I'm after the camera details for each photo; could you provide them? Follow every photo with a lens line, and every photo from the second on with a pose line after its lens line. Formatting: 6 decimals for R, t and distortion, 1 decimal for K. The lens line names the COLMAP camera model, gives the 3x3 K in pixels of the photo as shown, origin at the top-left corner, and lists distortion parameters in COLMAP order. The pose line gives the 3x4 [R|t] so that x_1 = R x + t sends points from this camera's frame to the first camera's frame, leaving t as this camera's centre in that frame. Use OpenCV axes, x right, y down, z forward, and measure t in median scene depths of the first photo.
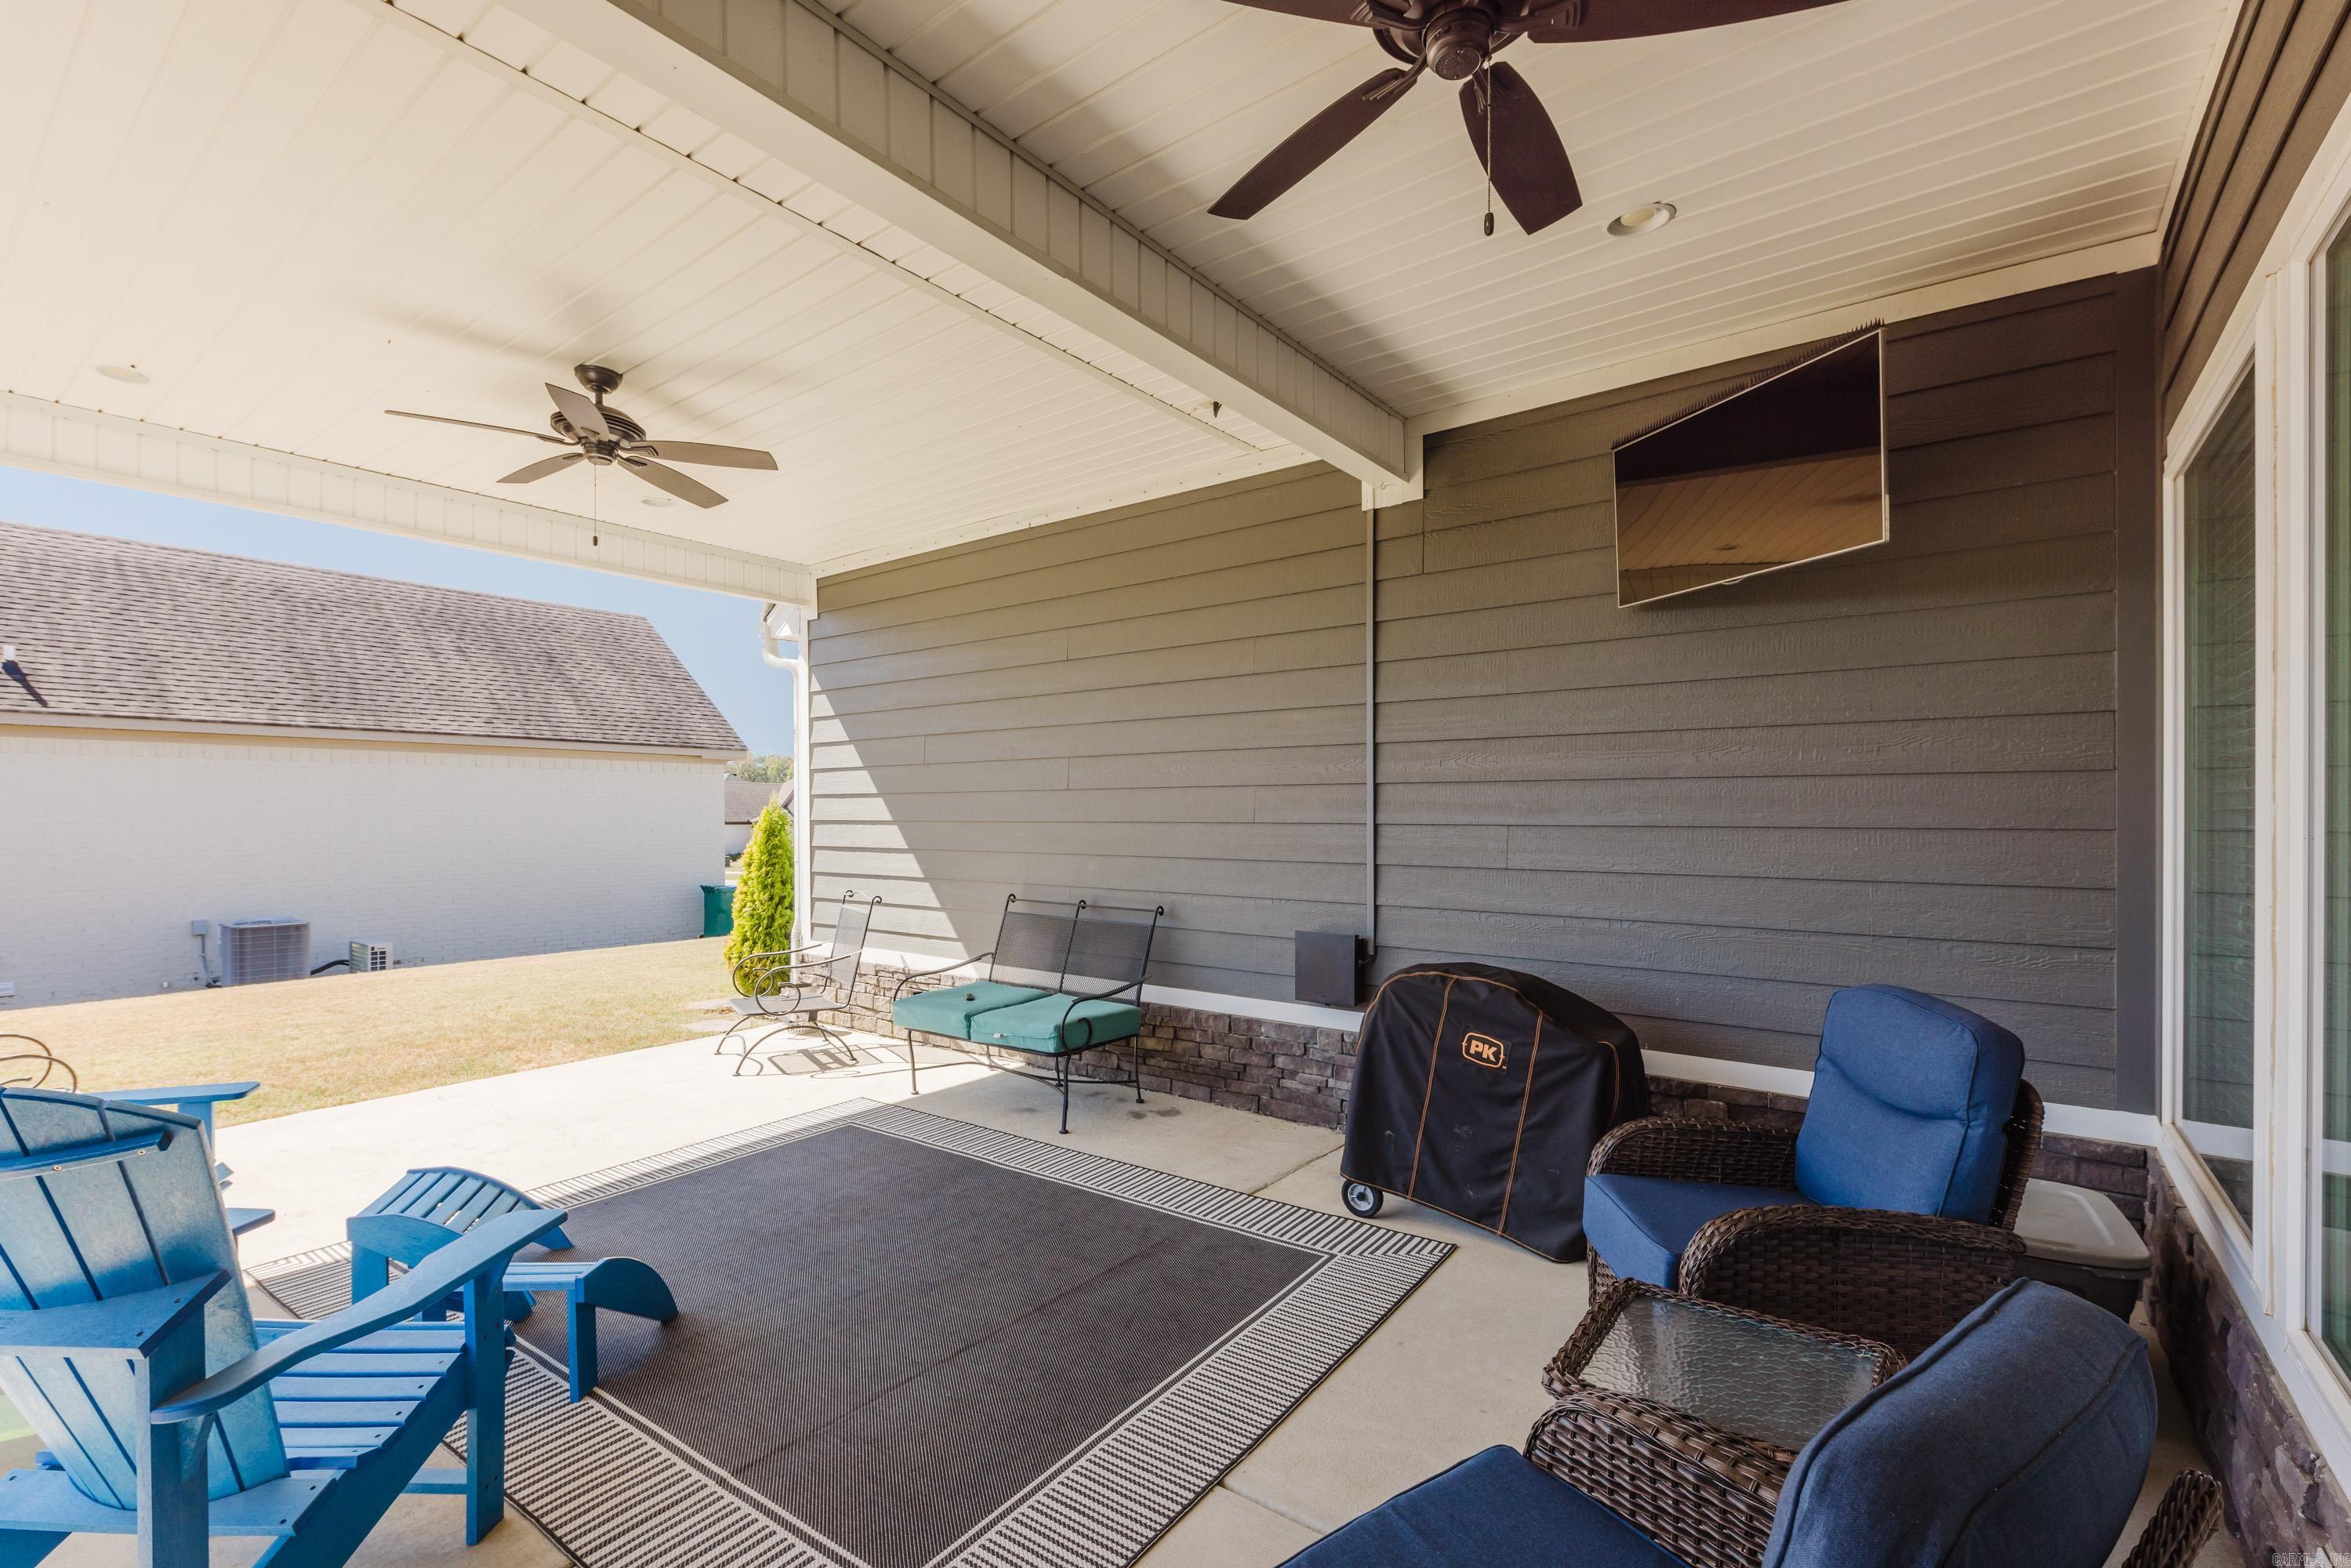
lens RADIAL K [[1039.4, 0, 1167.6], [0, 1039.4, 822.6], [0, 0, 1]] dist [0.000723, 0.000030]
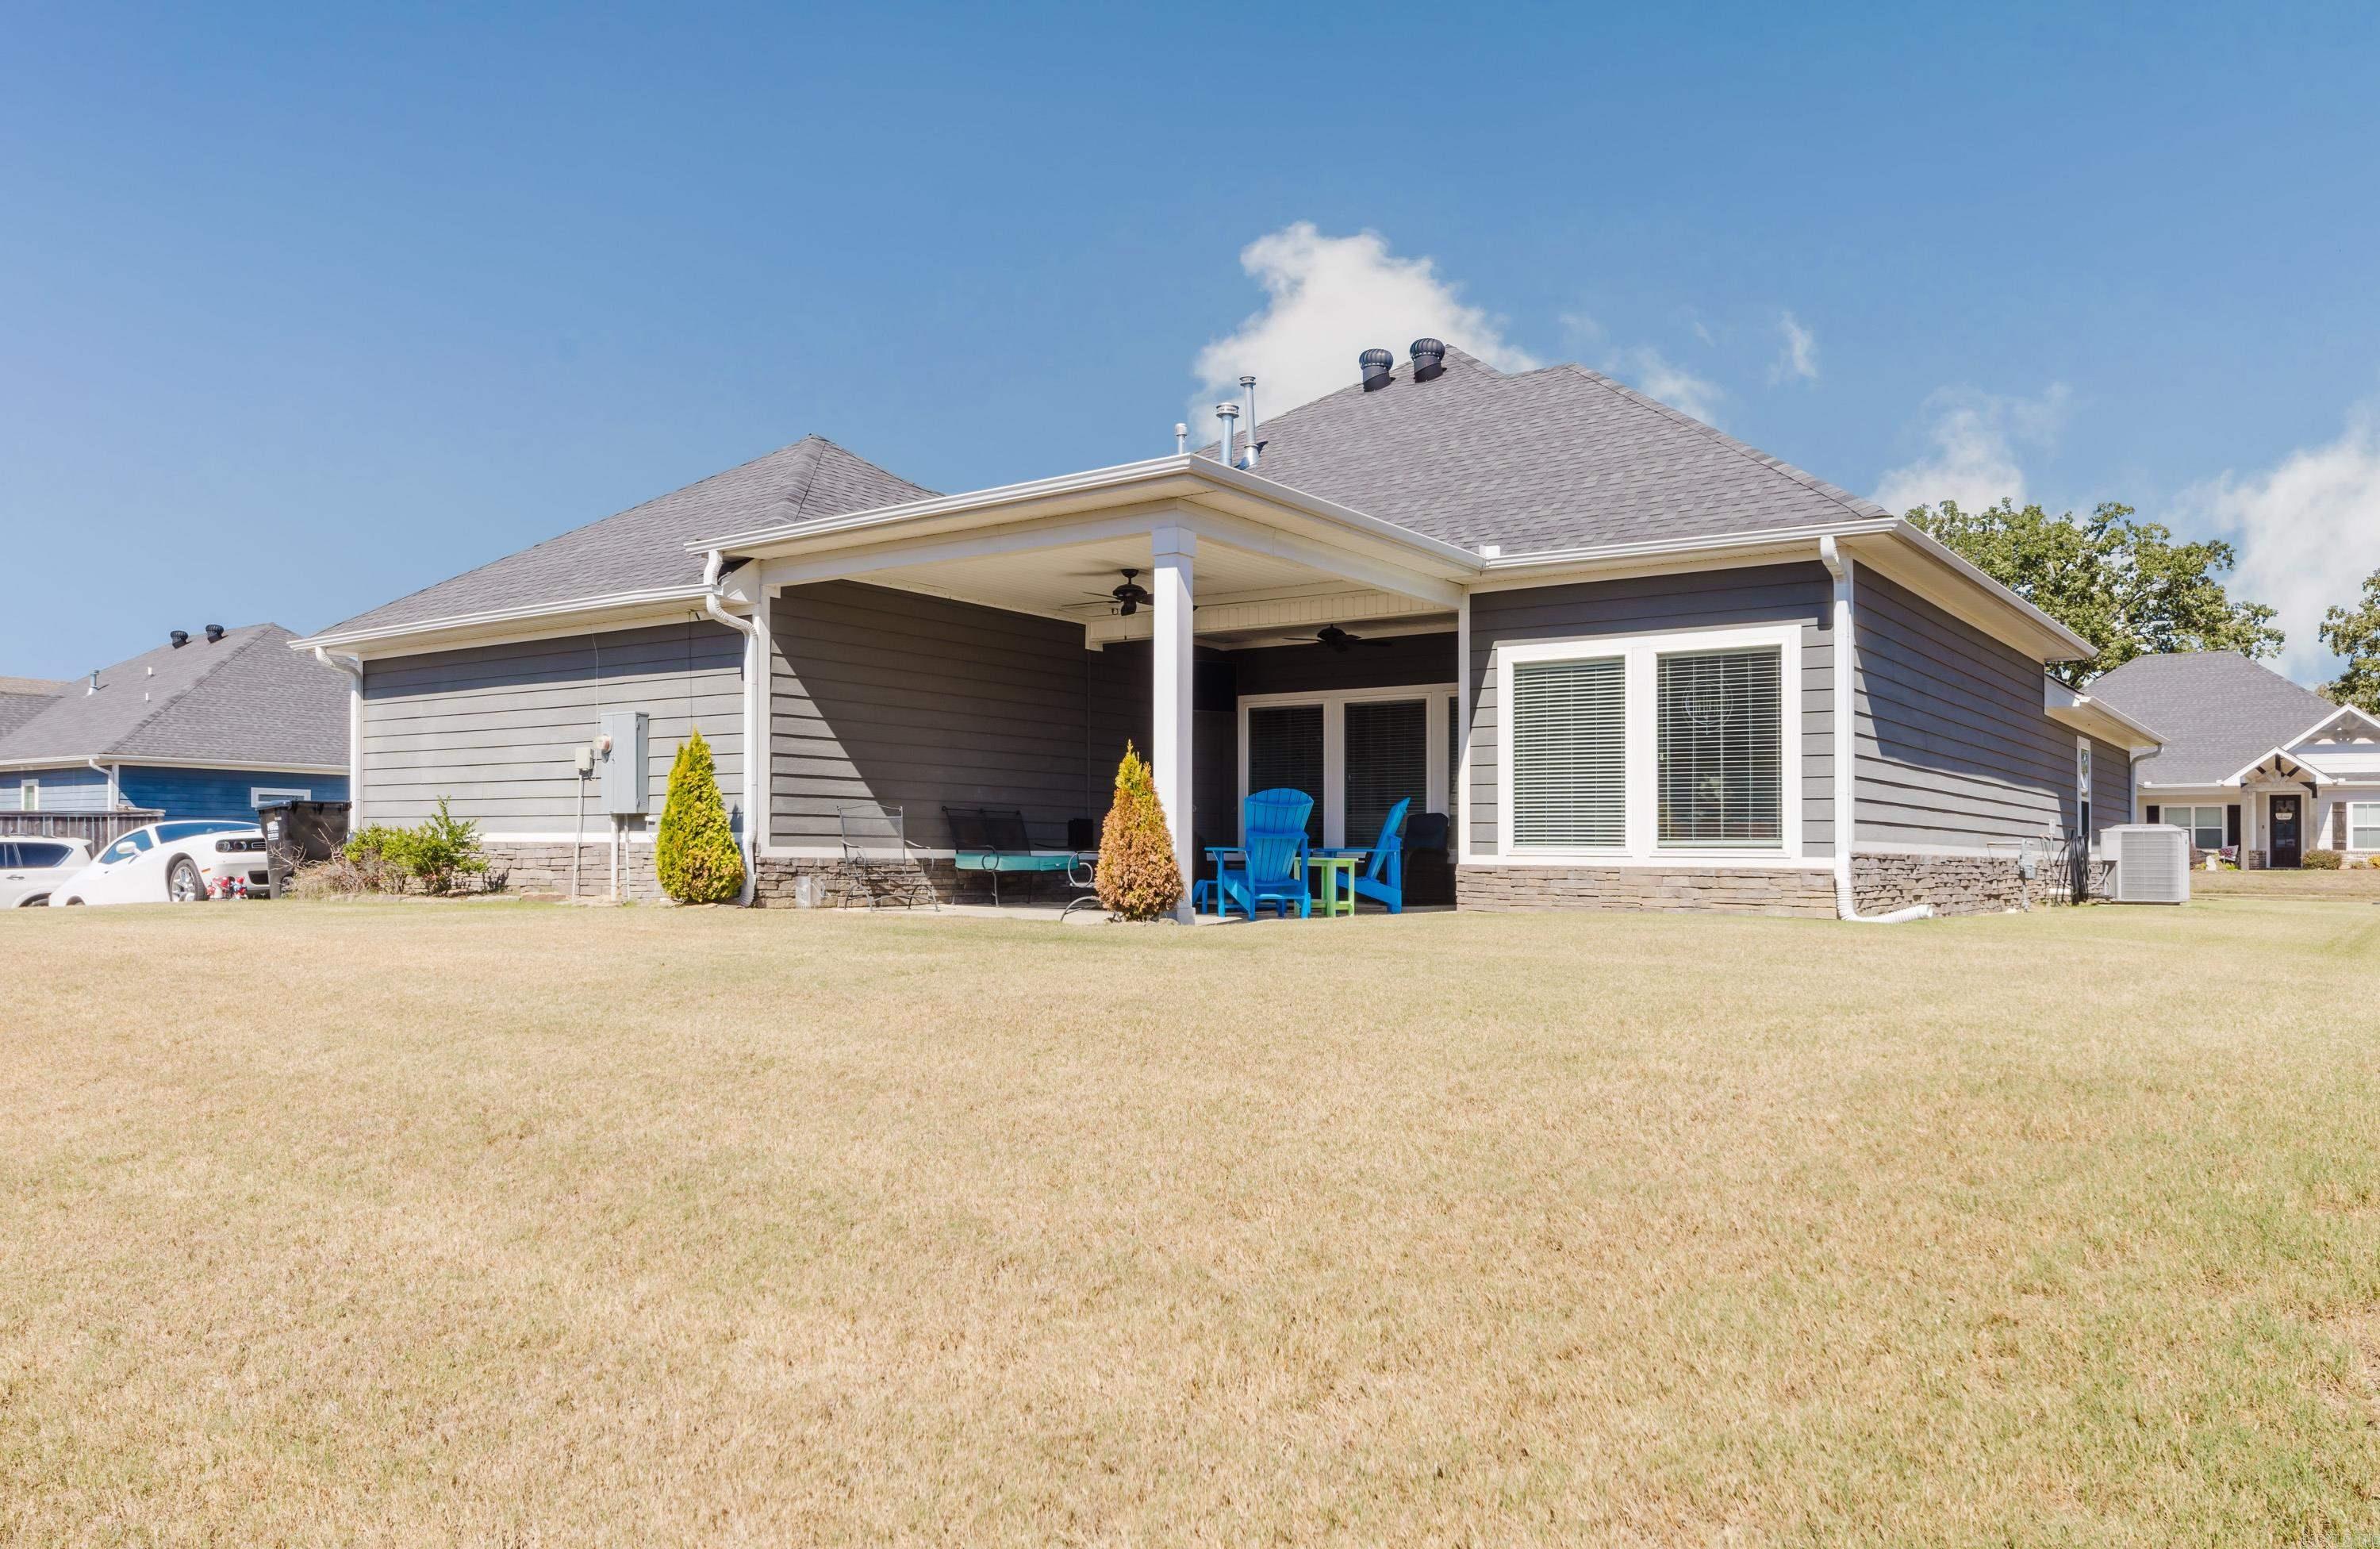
lens RADIAL K [[1641.6, 0, 1190.0], [0, 1641.6, 774.5], [0, 0, 1]] dist [0.000252, 0.000030]
pose [[-0.023126, 0.045475, 0.998698, -3.395943], [-0.011152, 0.998891, -0.045742, 0.159089], [-0.999670, -0.012196, -0.022594, 0.762775]]
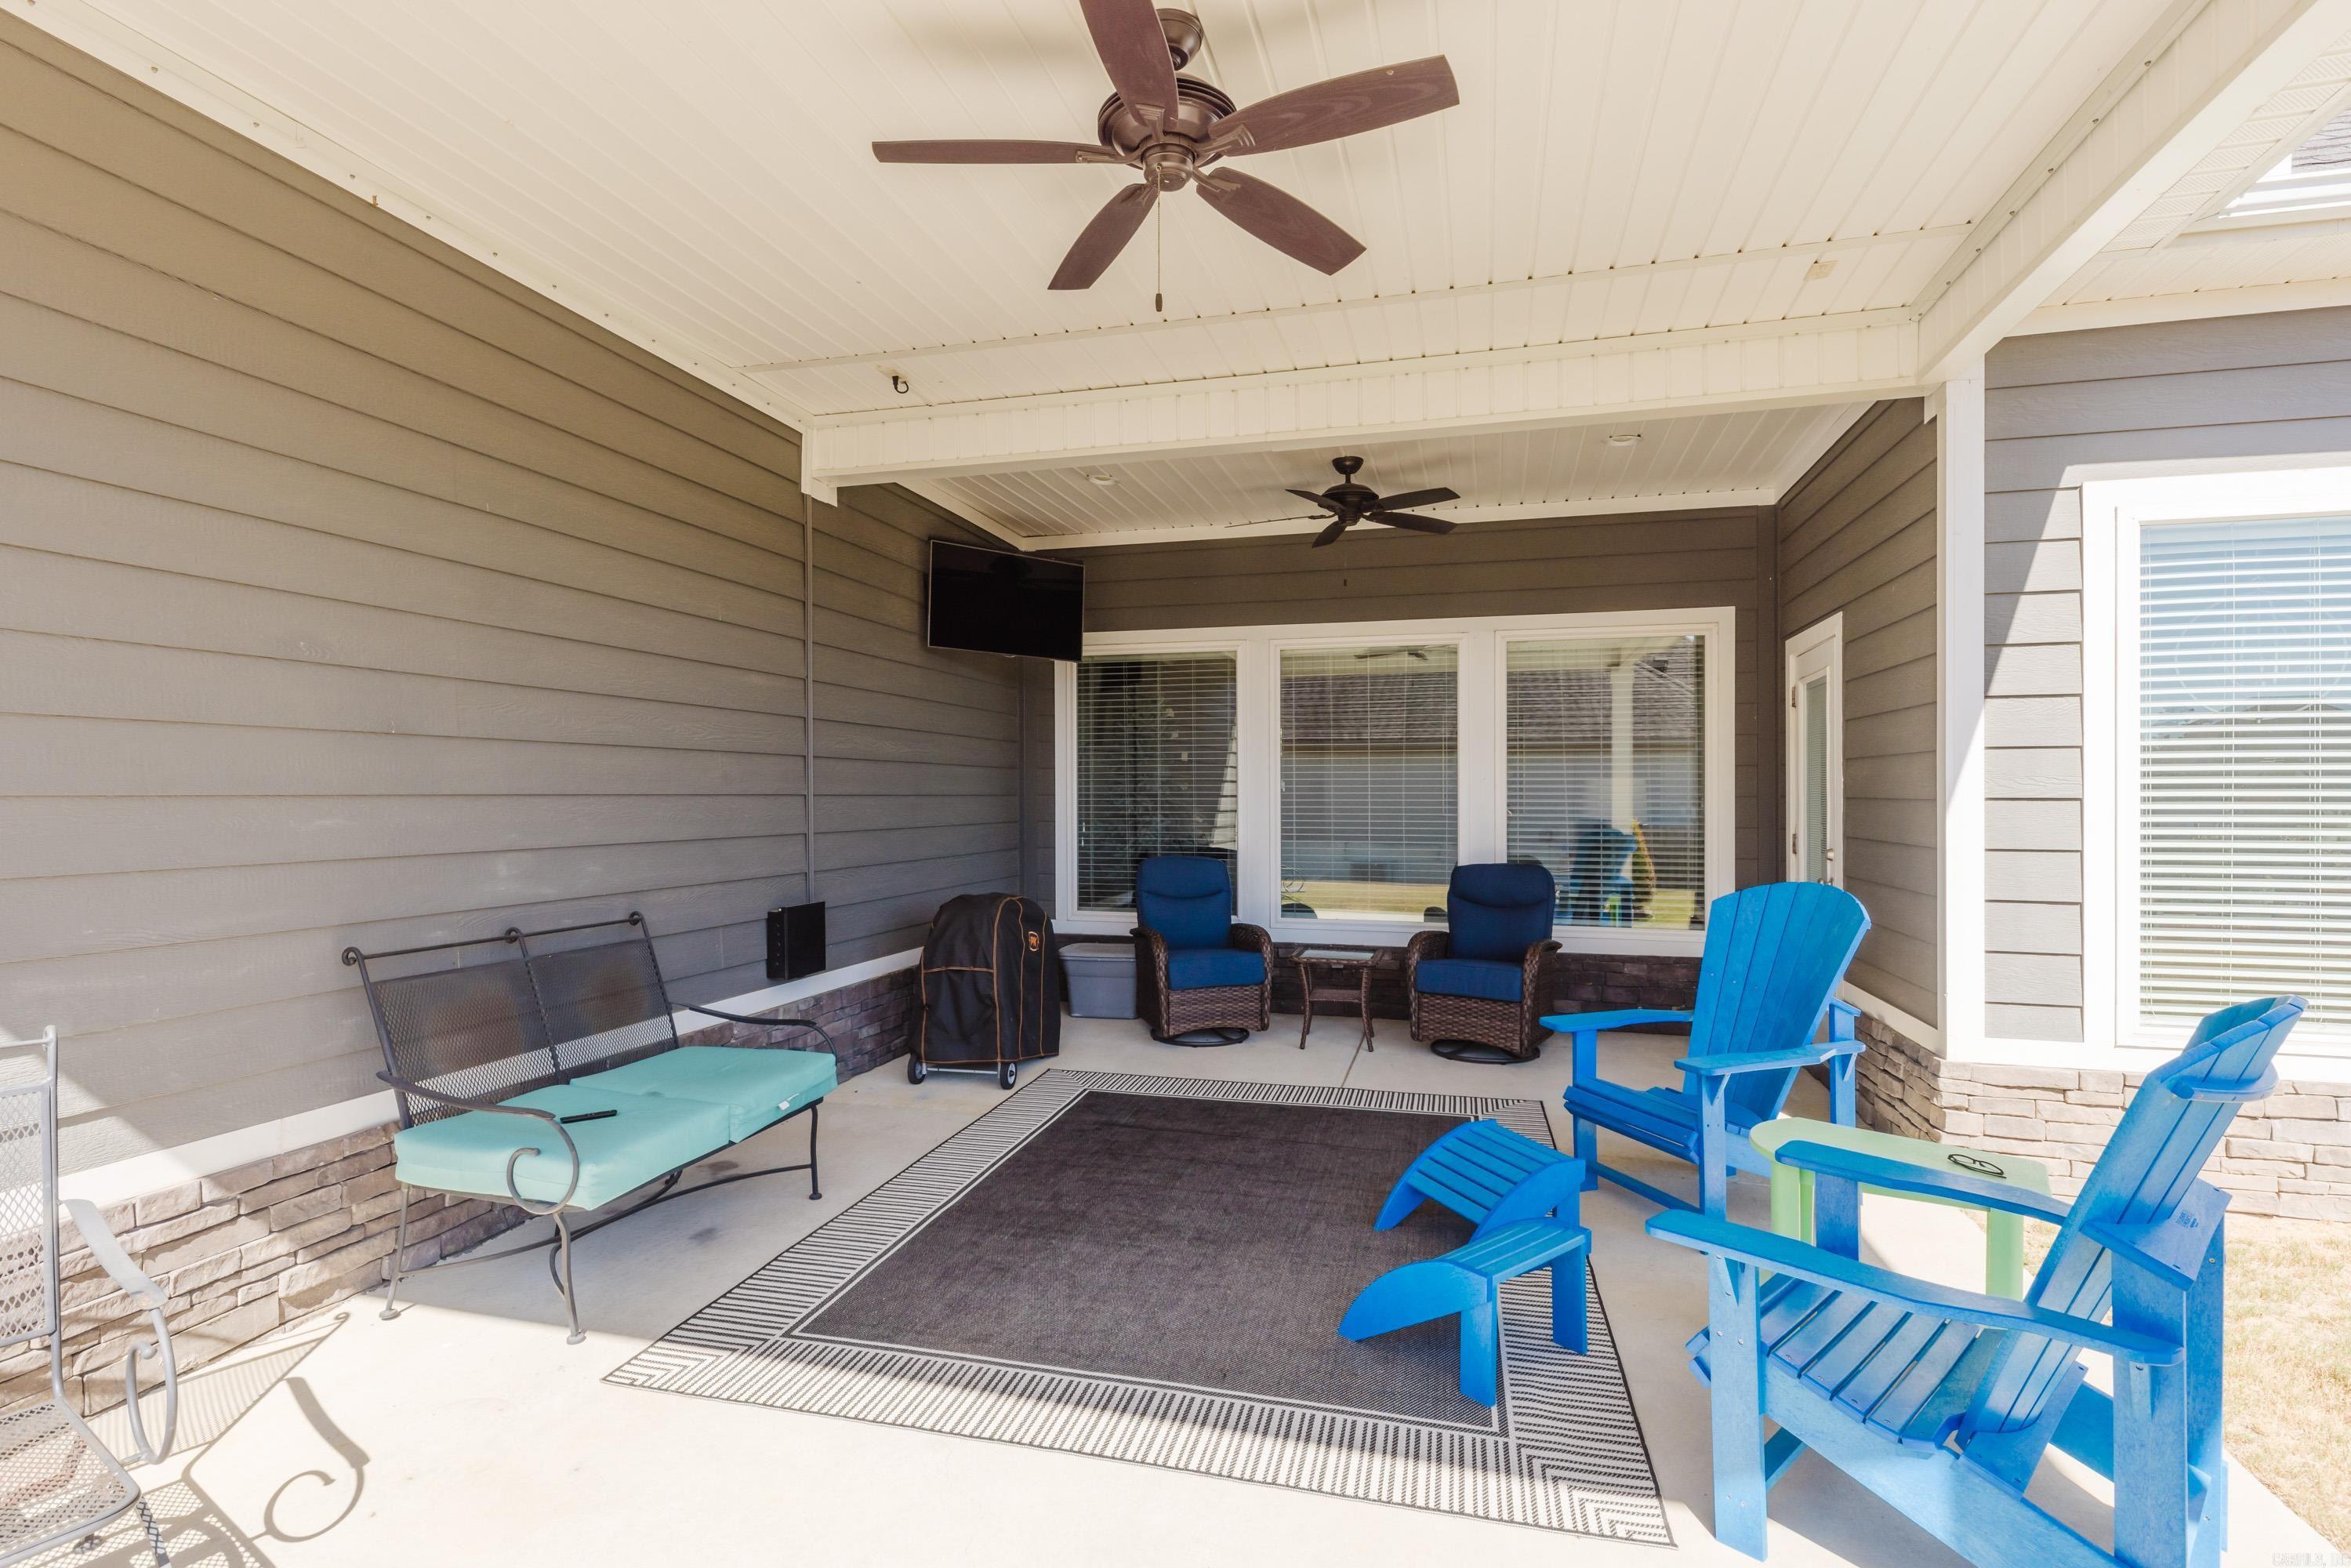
lens RADIAL K [[1130.6, 0, 1175.5], [0, 1130.6, 784.0], [0, 0, 1]] dist [-0.001096, -0.000358]
pose [[-0.390827, 0.006040, 0.920444, -0.905776], [-0.002659, 0.999967, -0.007691, -0.003563], [-0.920460, -0.005453, -0.390798, 0.999673]]
